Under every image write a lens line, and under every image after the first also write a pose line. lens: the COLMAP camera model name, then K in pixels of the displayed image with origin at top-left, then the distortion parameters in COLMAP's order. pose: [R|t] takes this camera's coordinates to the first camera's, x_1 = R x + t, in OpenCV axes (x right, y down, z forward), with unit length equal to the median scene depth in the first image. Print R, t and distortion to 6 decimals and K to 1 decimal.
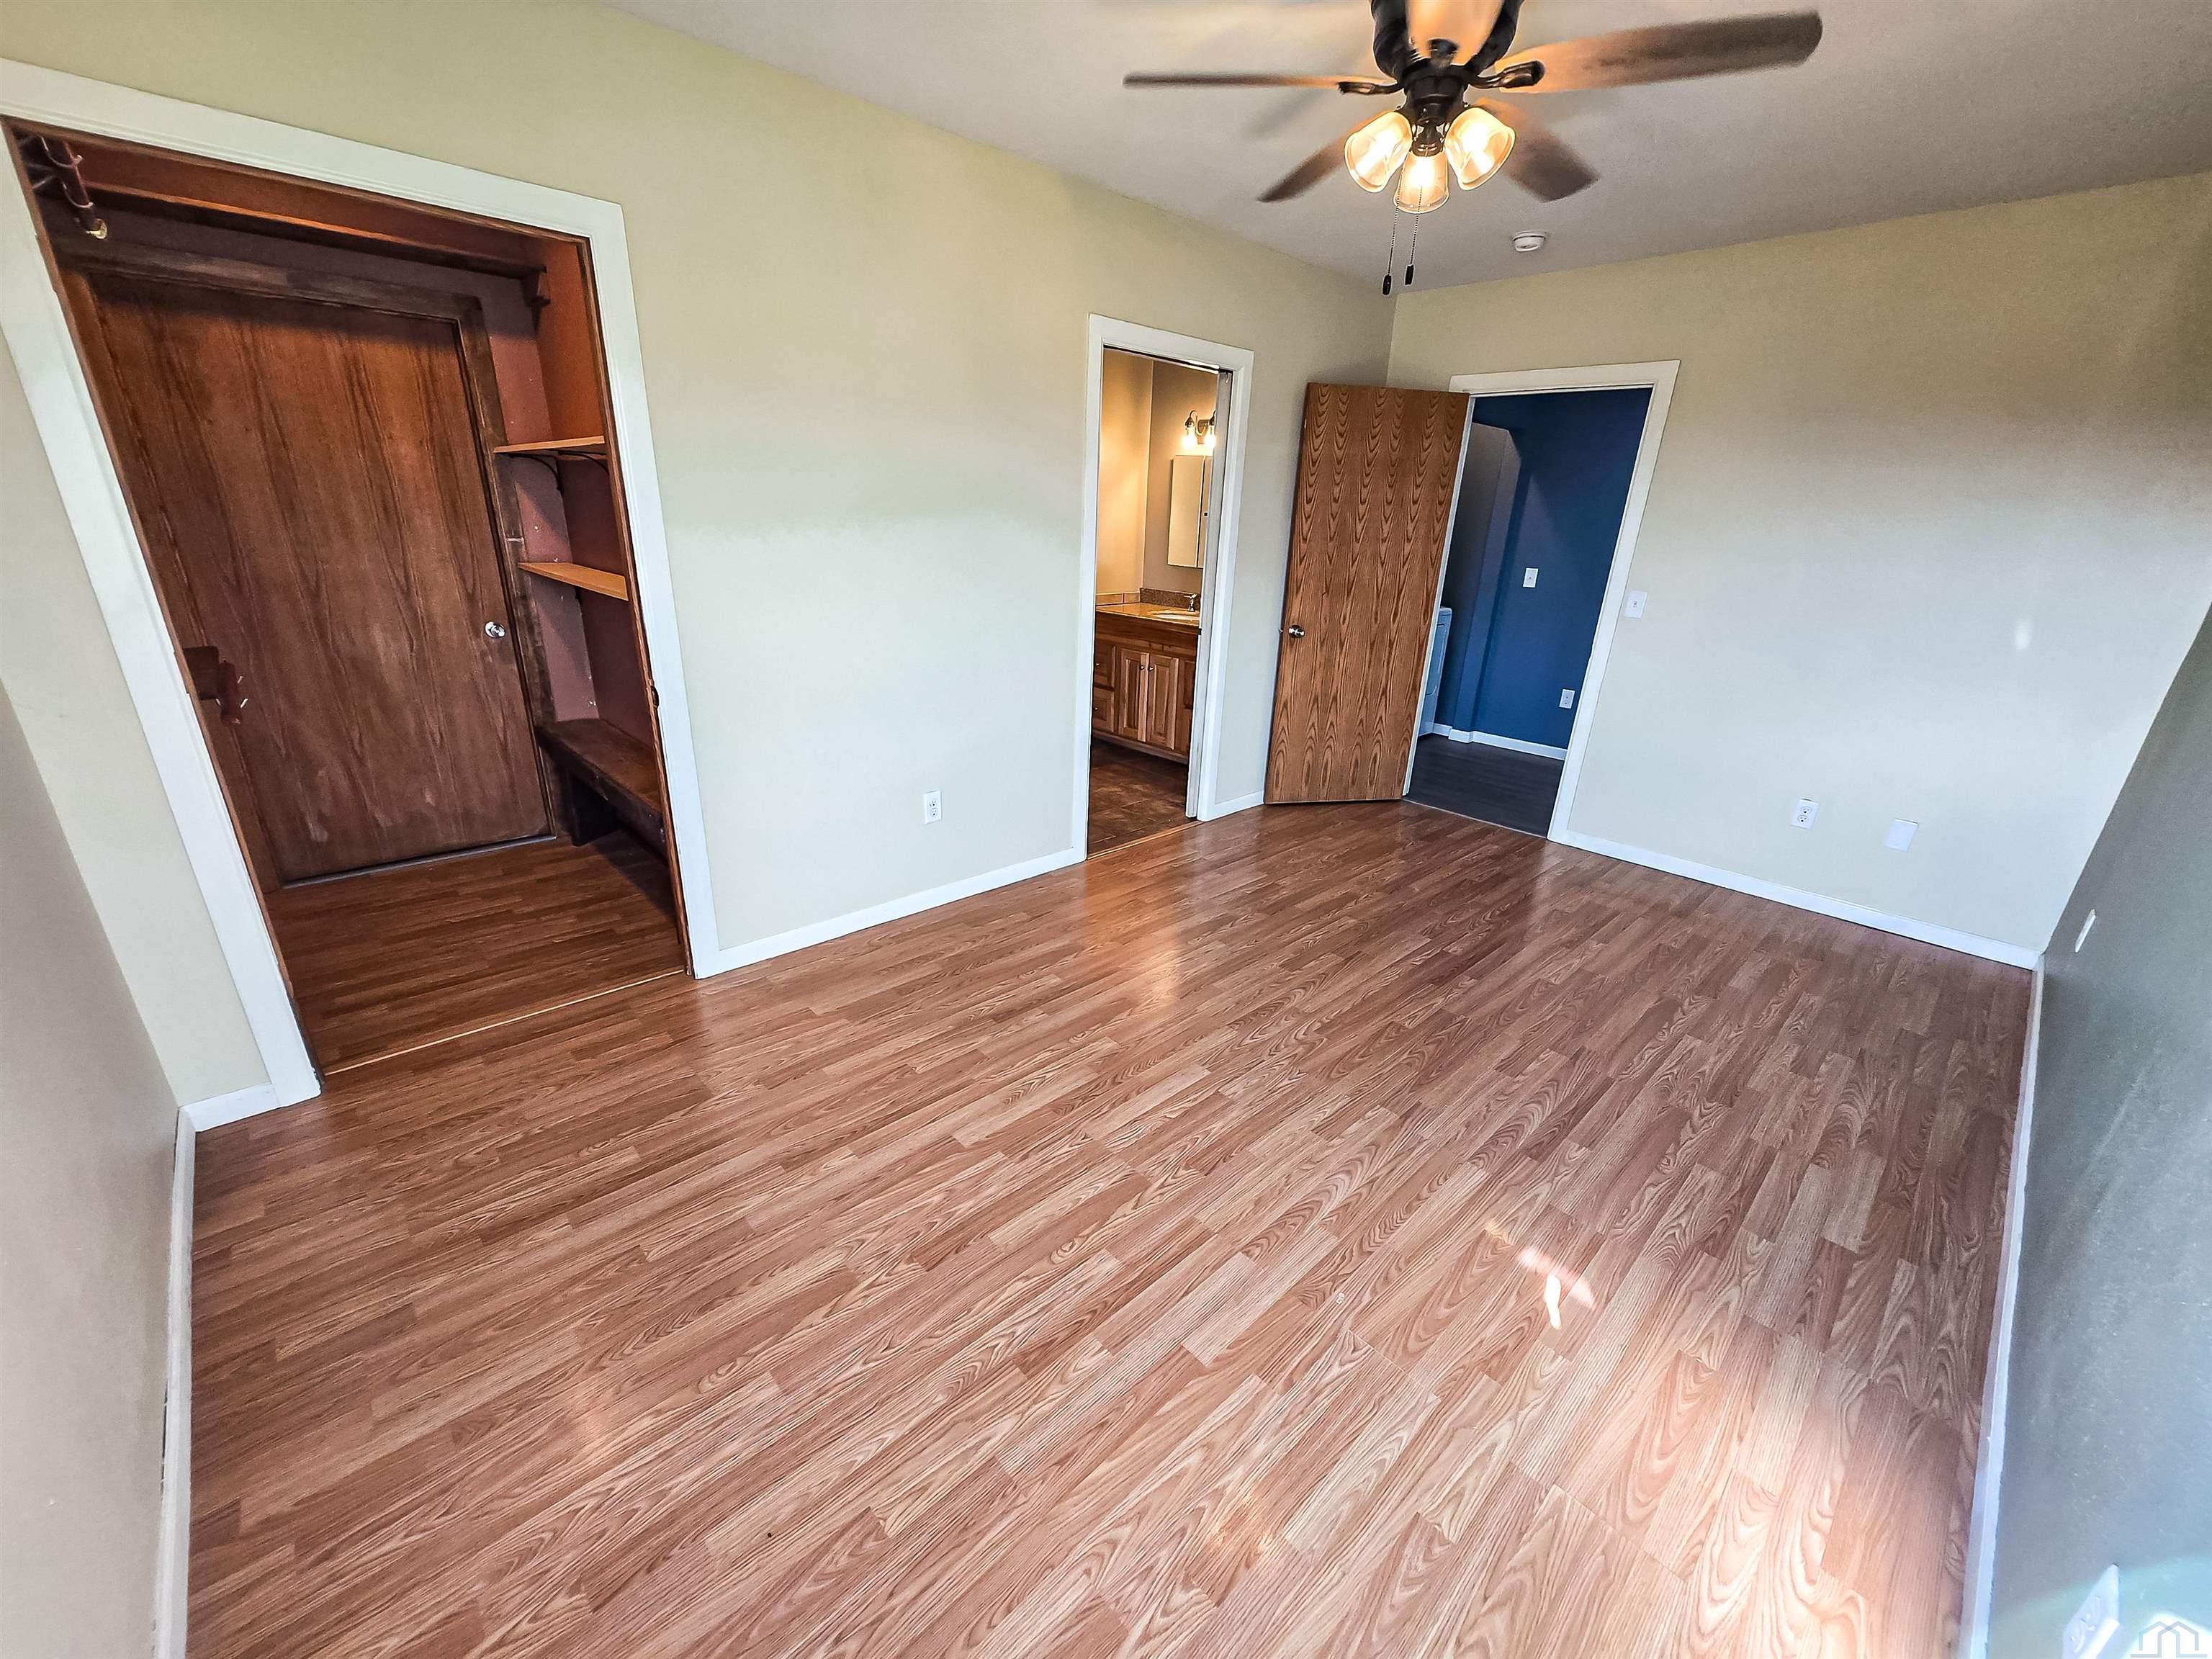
lens RADIAL K [[867.3, 0, 1082.6], [0, 867.3, 827.9], [0, 0, 1]] dist [0.000531, 0.000088]
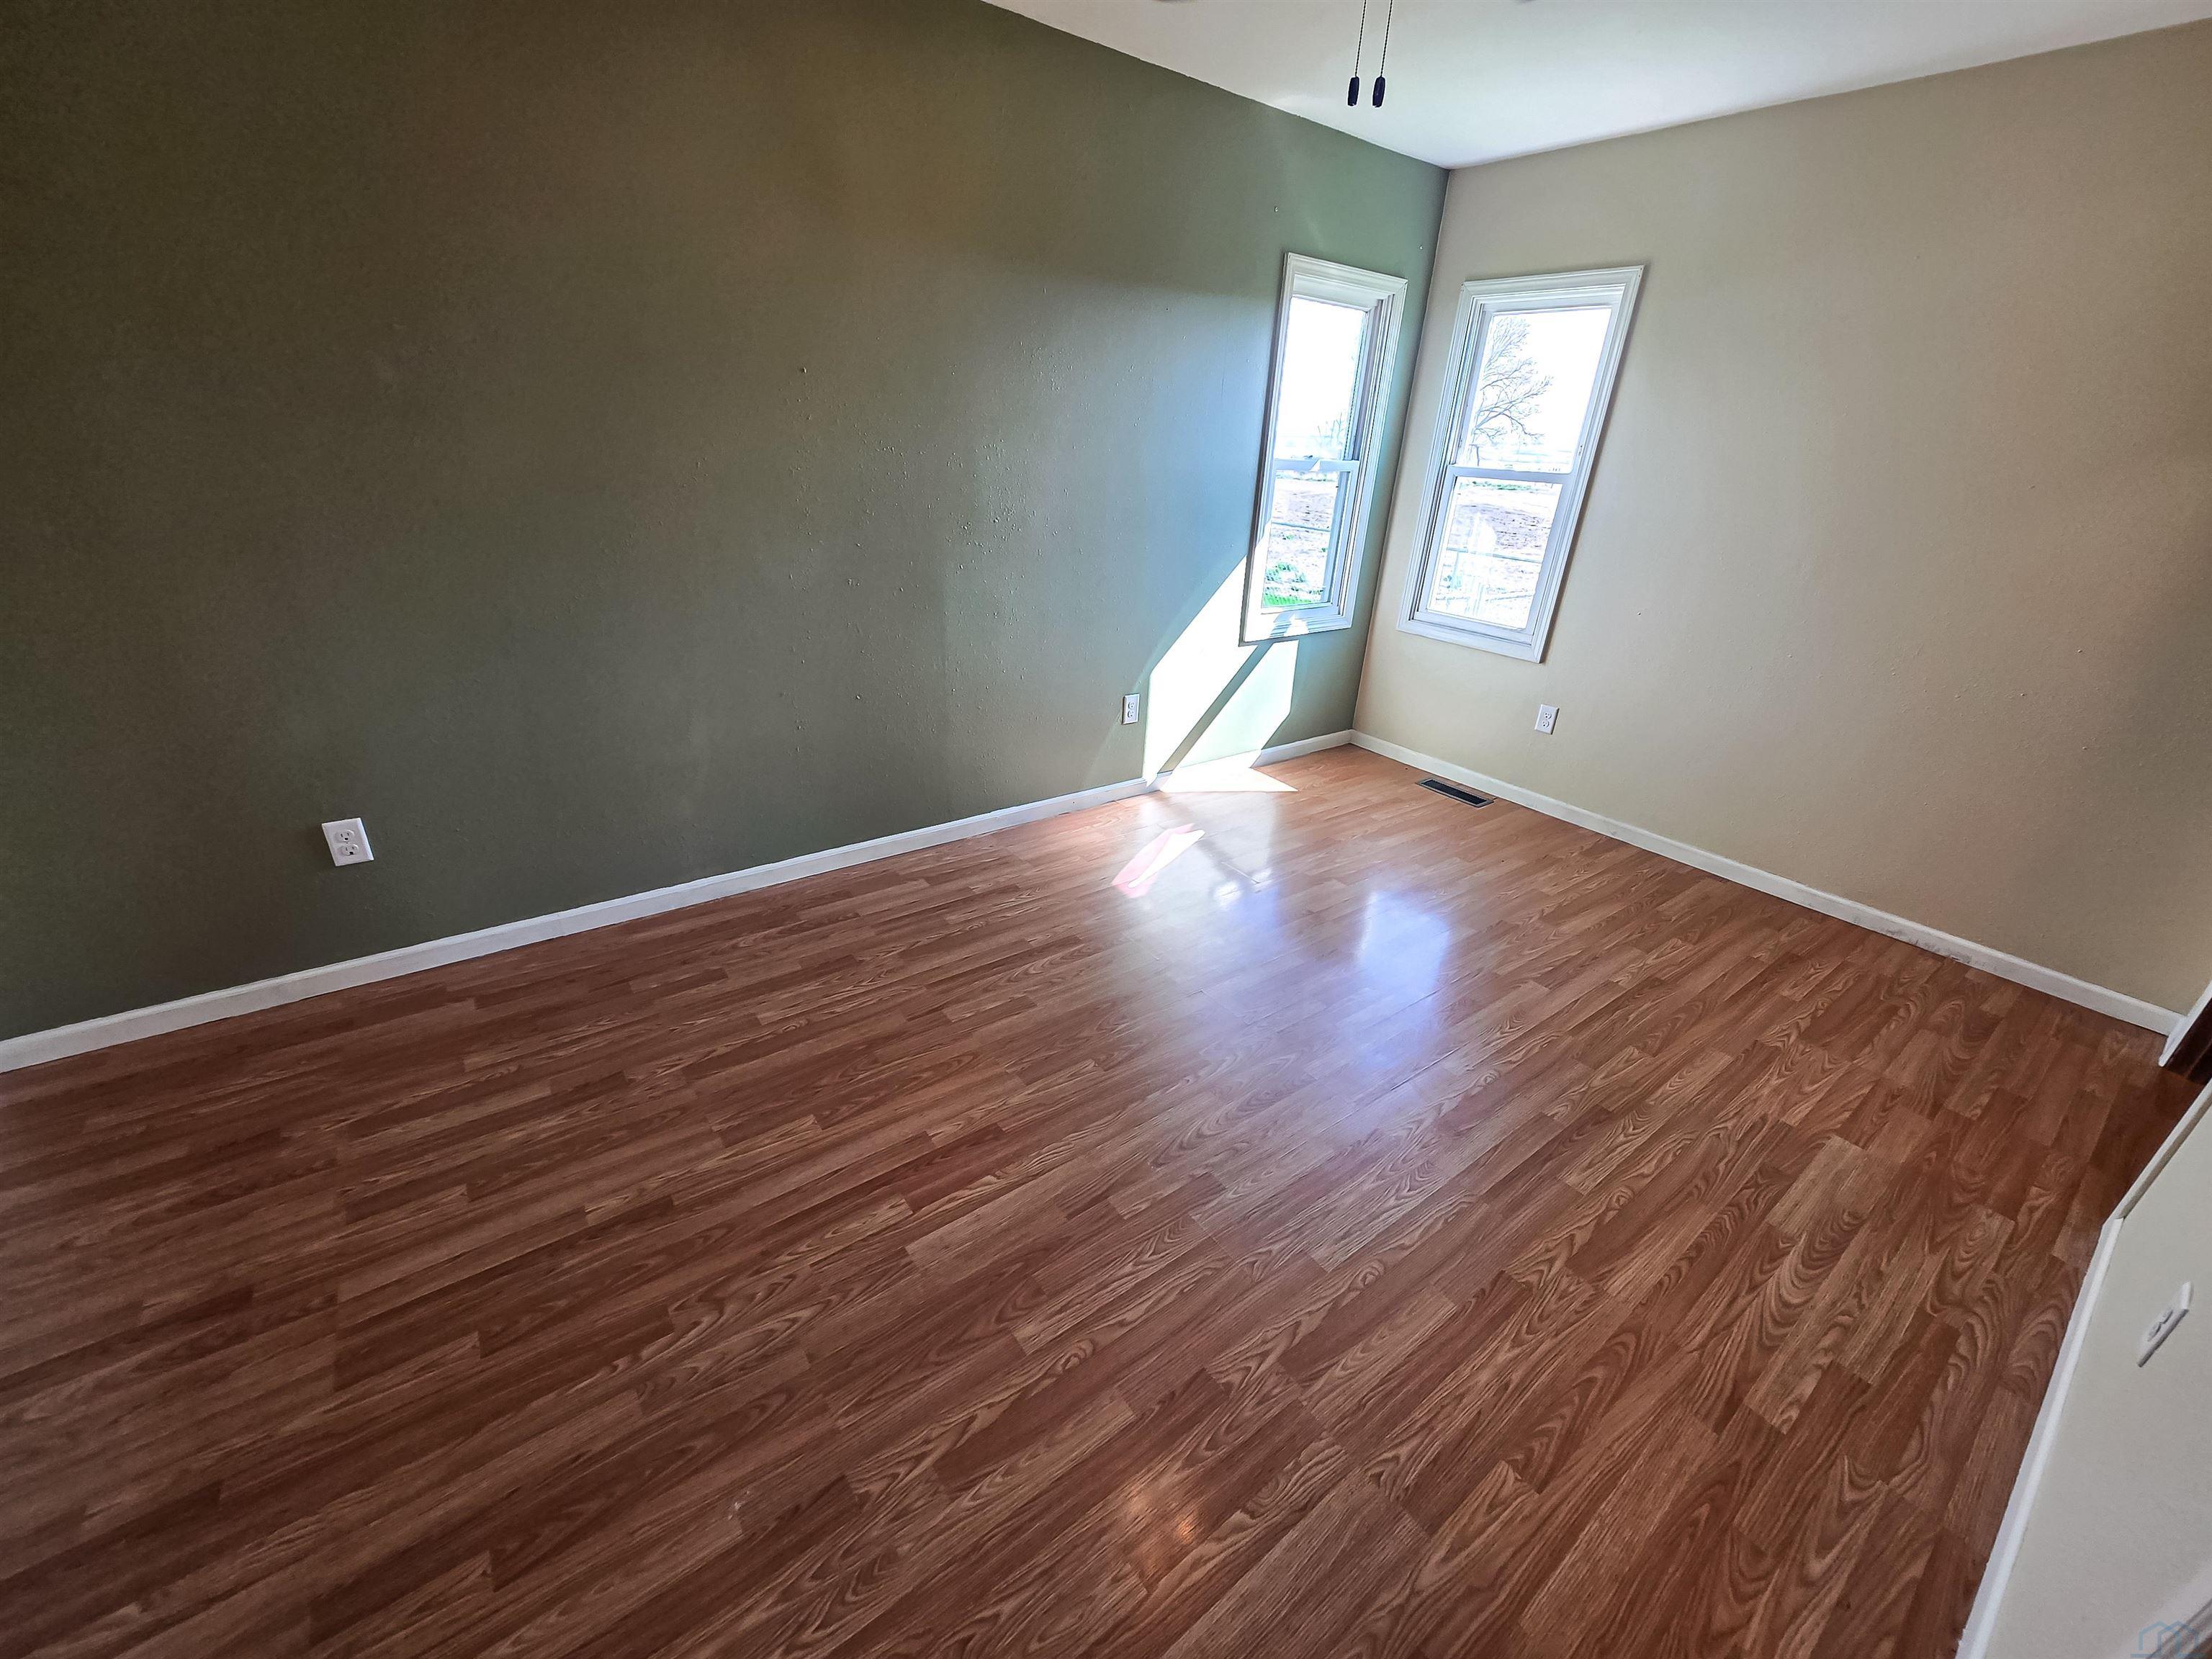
lens RADIAL K [[867.3, 0, 1091.6], [0, 867.3, 853.8], [0, 0, 1]] dist [0.000531, 0.000088]
pose [[-0.991300, -0.121615, 0.050348, 0.386189], [-0.047713, 0.688503, 0.723663, -0.538543], [-0.122673, 0.714964, -0.688315, 1.535262]]
